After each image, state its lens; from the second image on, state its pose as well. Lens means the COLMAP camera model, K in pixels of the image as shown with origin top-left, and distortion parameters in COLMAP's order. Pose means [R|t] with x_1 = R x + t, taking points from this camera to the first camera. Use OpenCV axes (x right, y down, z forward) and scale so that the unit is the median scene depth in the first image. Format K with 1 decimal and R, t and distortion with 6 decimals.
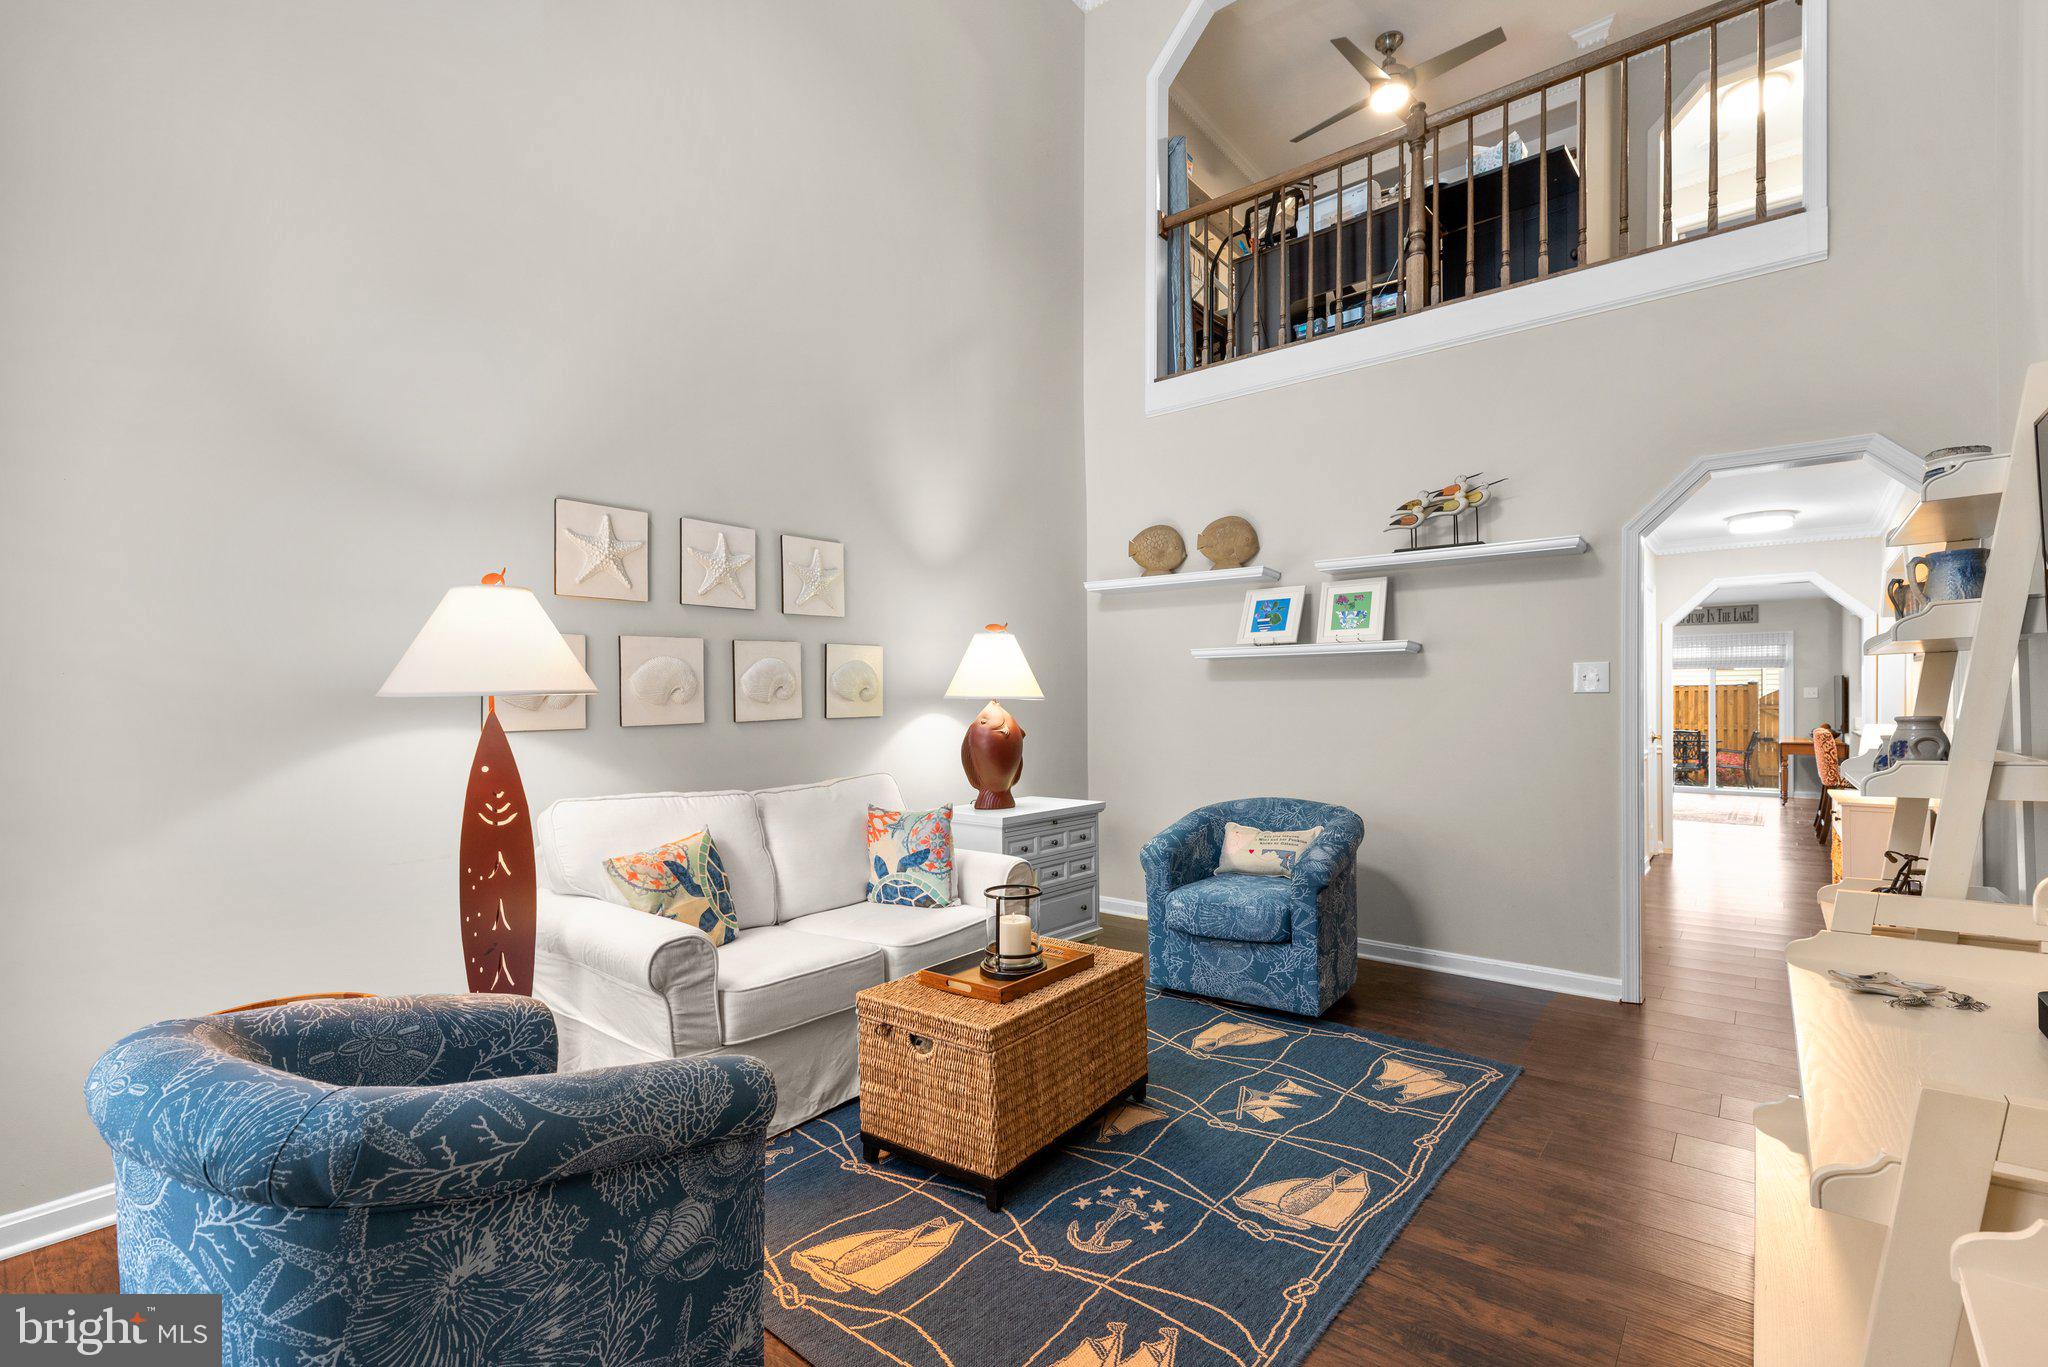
lens RADIAL K [[913.9, 0, 1031.8], [0, 913.9, 702.0], [0, 0, 1]] dist [0.000239, -0.000019]
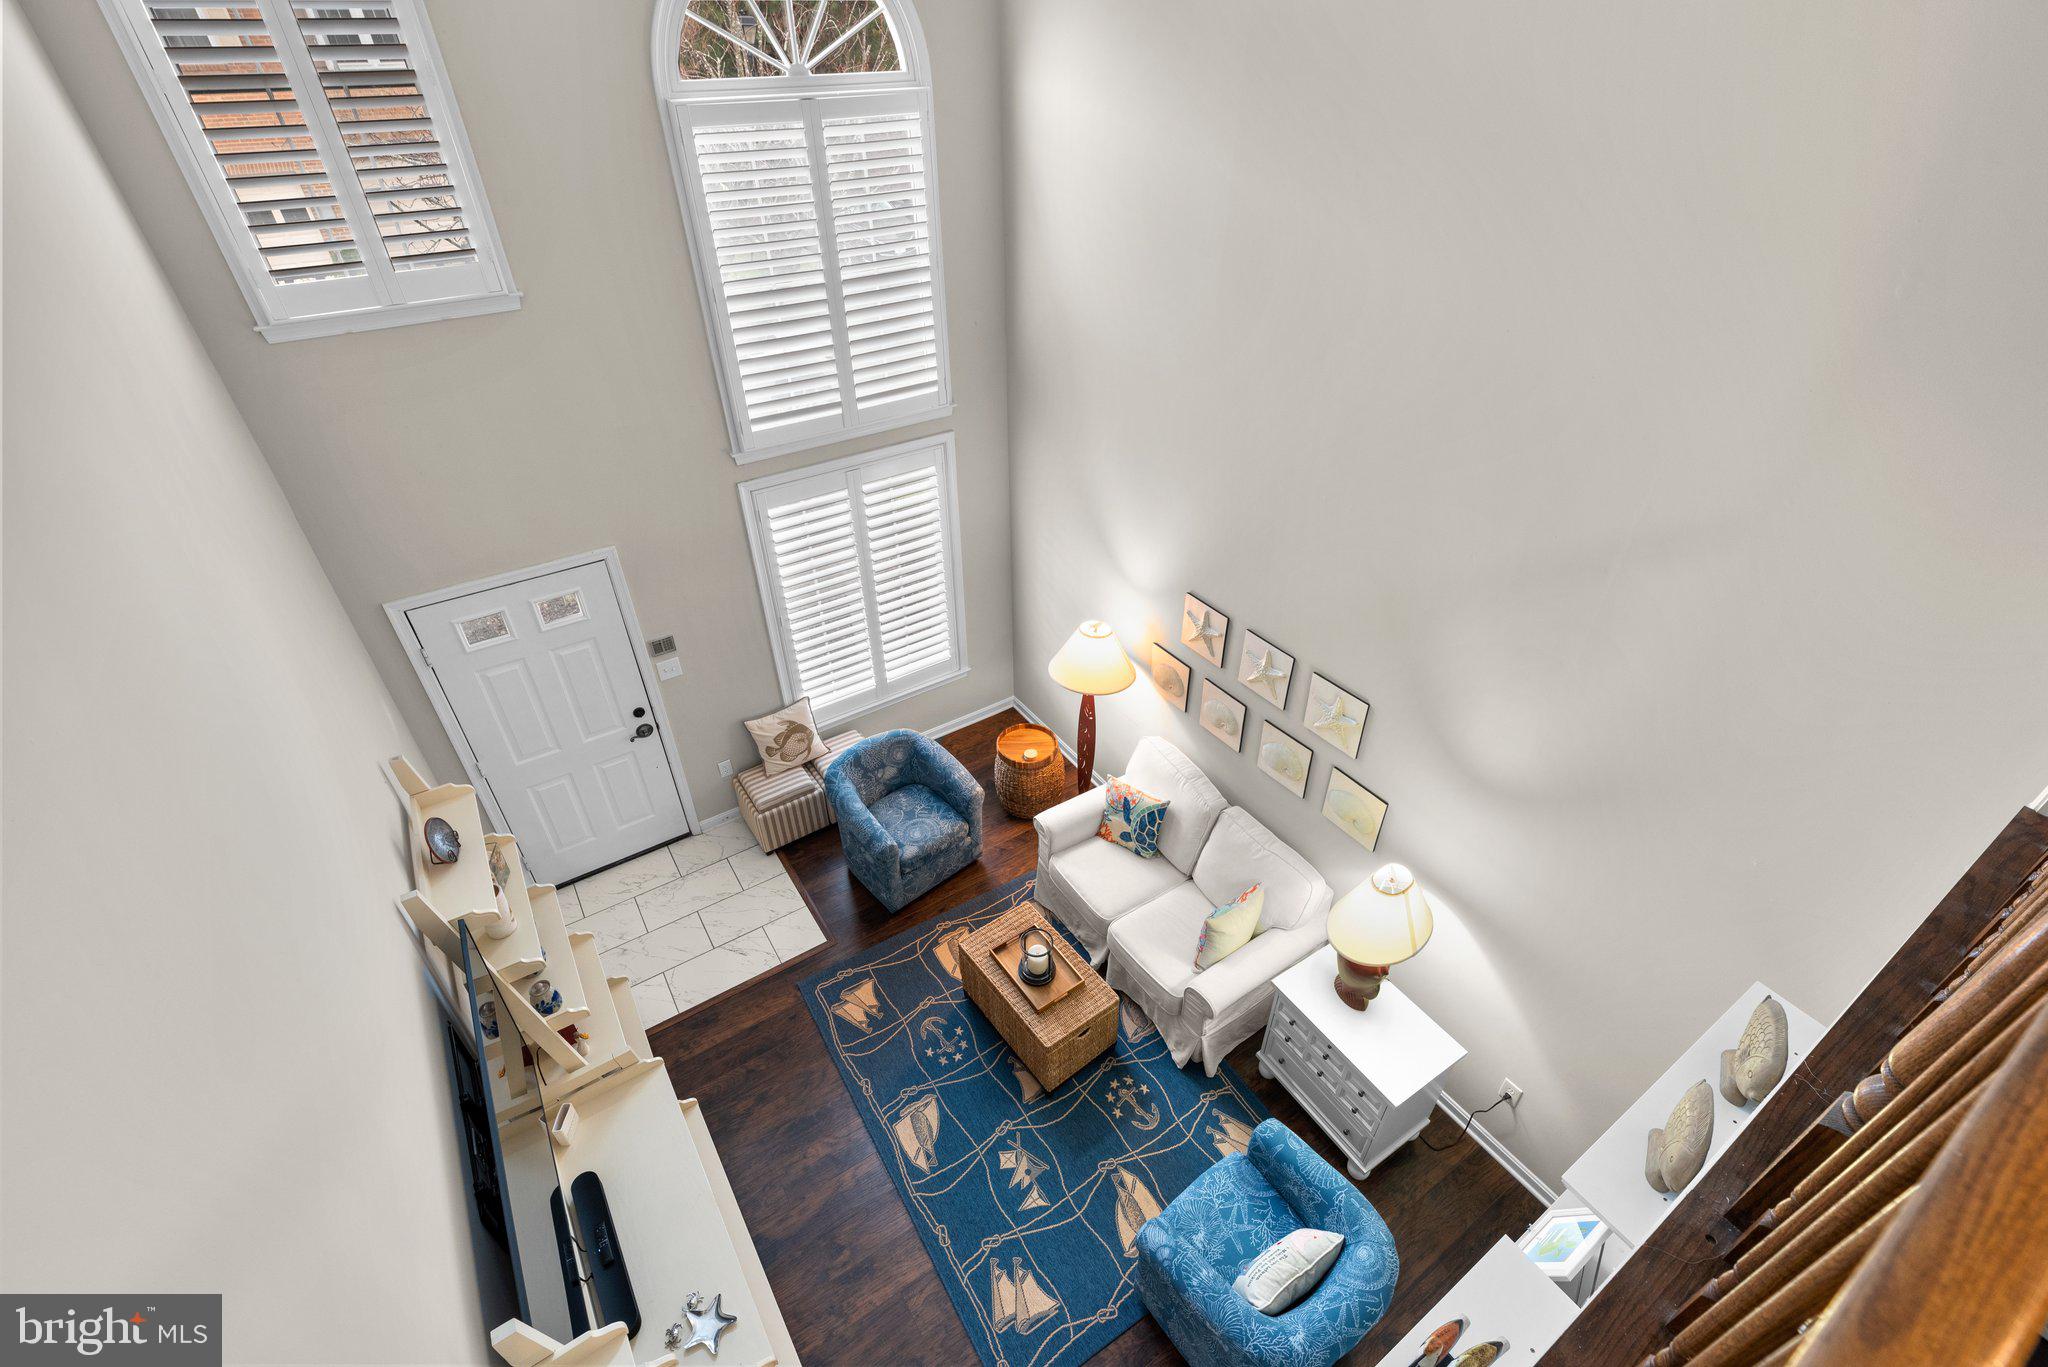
lens RADIAL K [[901.0, 0, 1024.0], [0, 901.0, 683.5], [0, 0, 1]] dist [-0.001216, -0.000043]
pose [[-0.302308, 0.574643, -0.760523, 0.772467], [0.009395, 0.799612, 0.600444, -0.931052], [0.953164, 0.174374, -0.247128, 1.012290]]
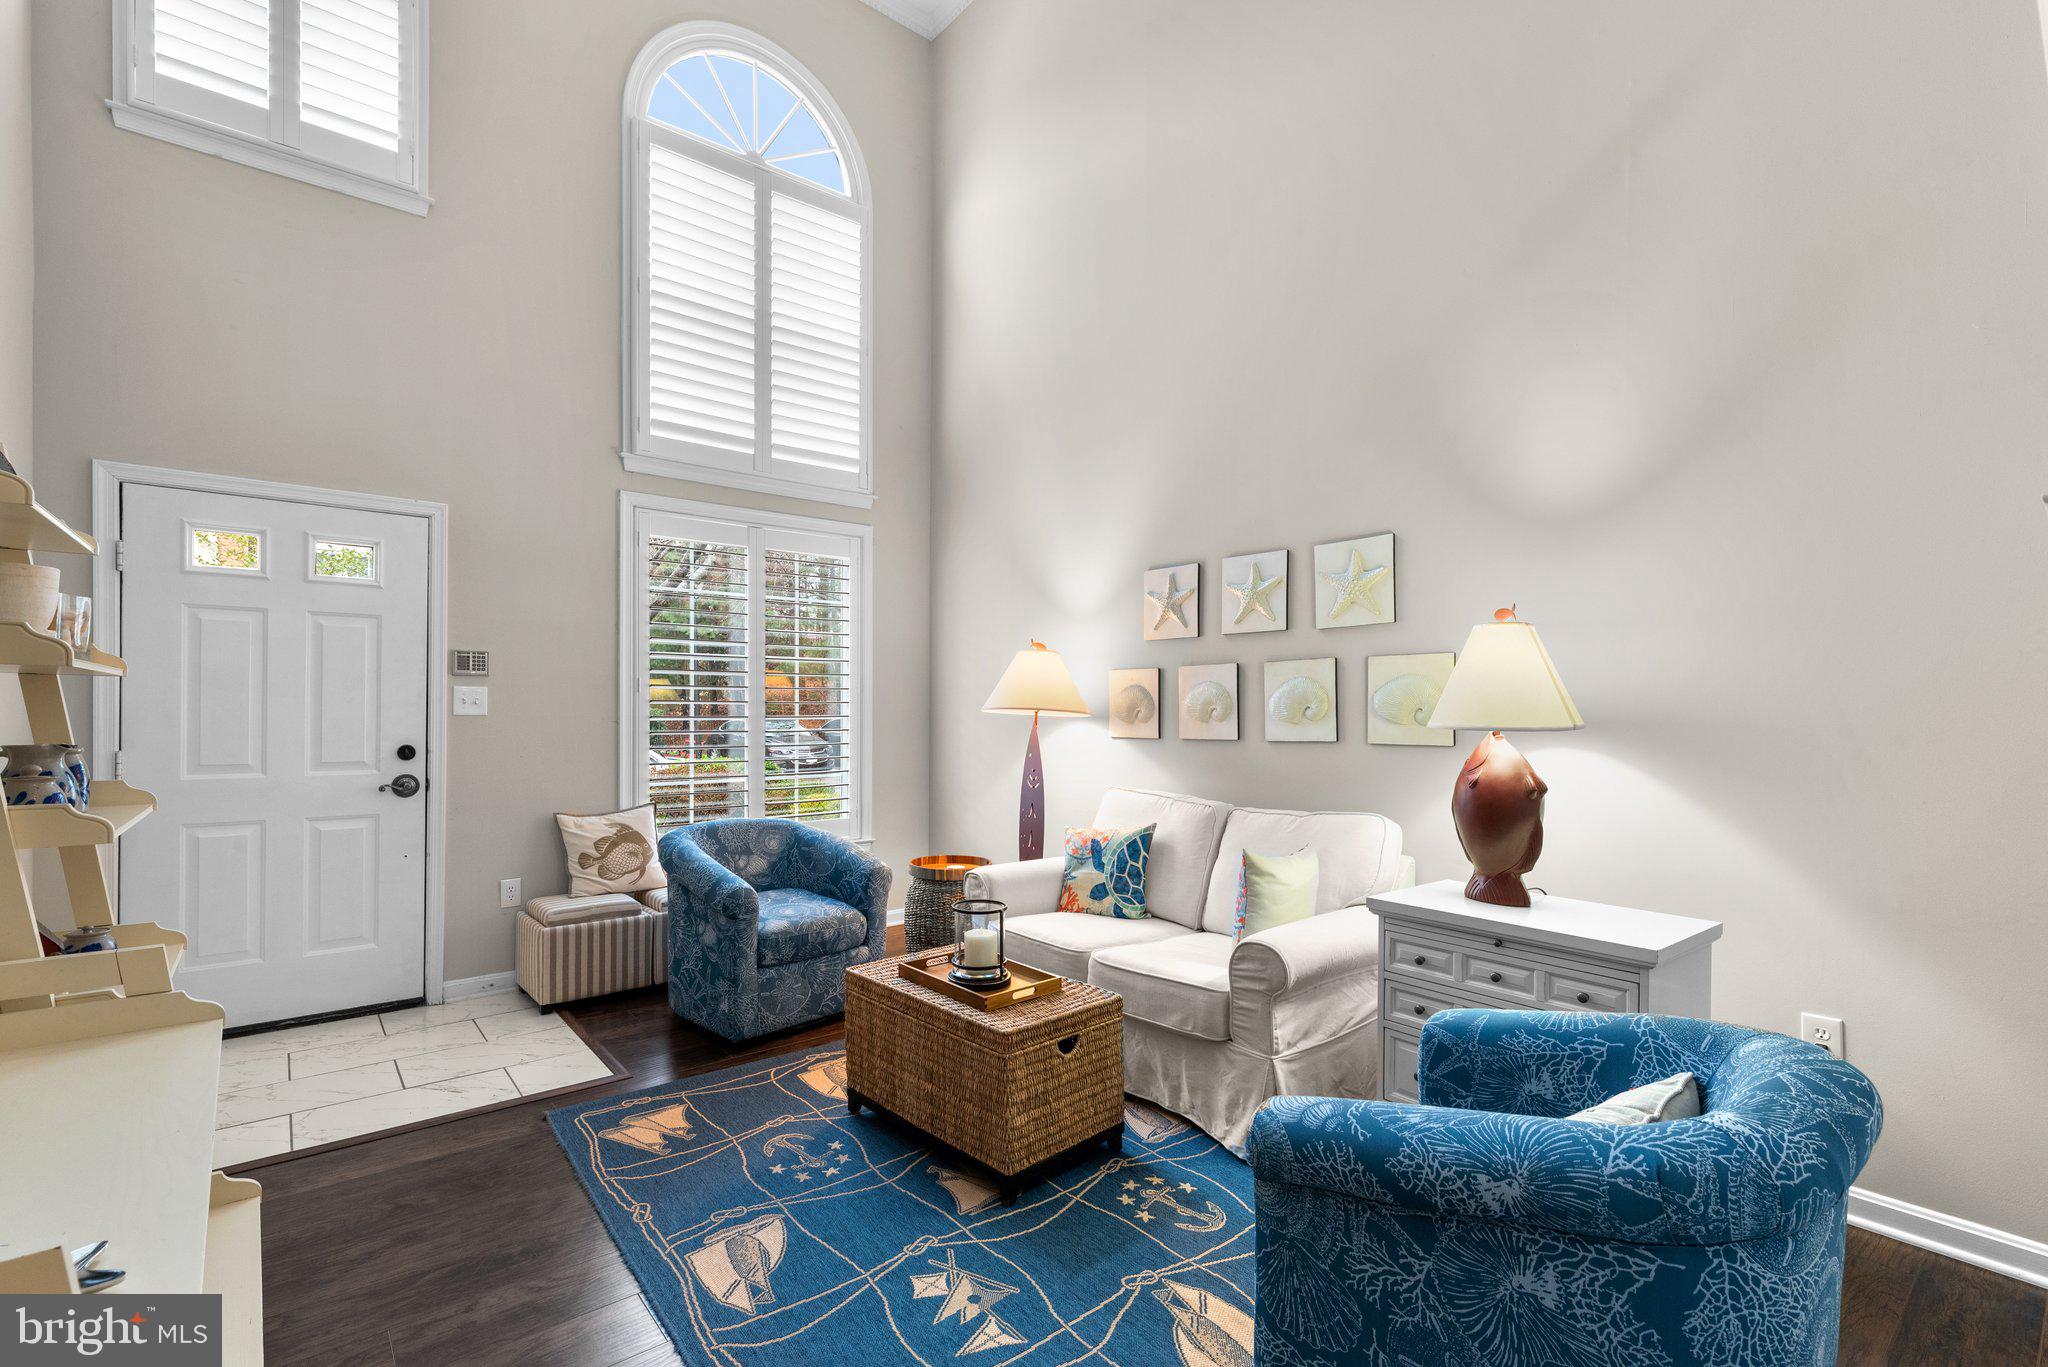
lens RADIAL K [[916.6, 0, 1030.4], [0, 916.6, 713.0], [0, 0, 1]] dist [0.000868, -0.000048]
pose [[-0.194688, 0.014102, -0.980764, 0.773292], [-0.008082, 0.999840, 0.015980, -0.025230], [0.980832, 0.011038, -0.194543, 0.972276]]
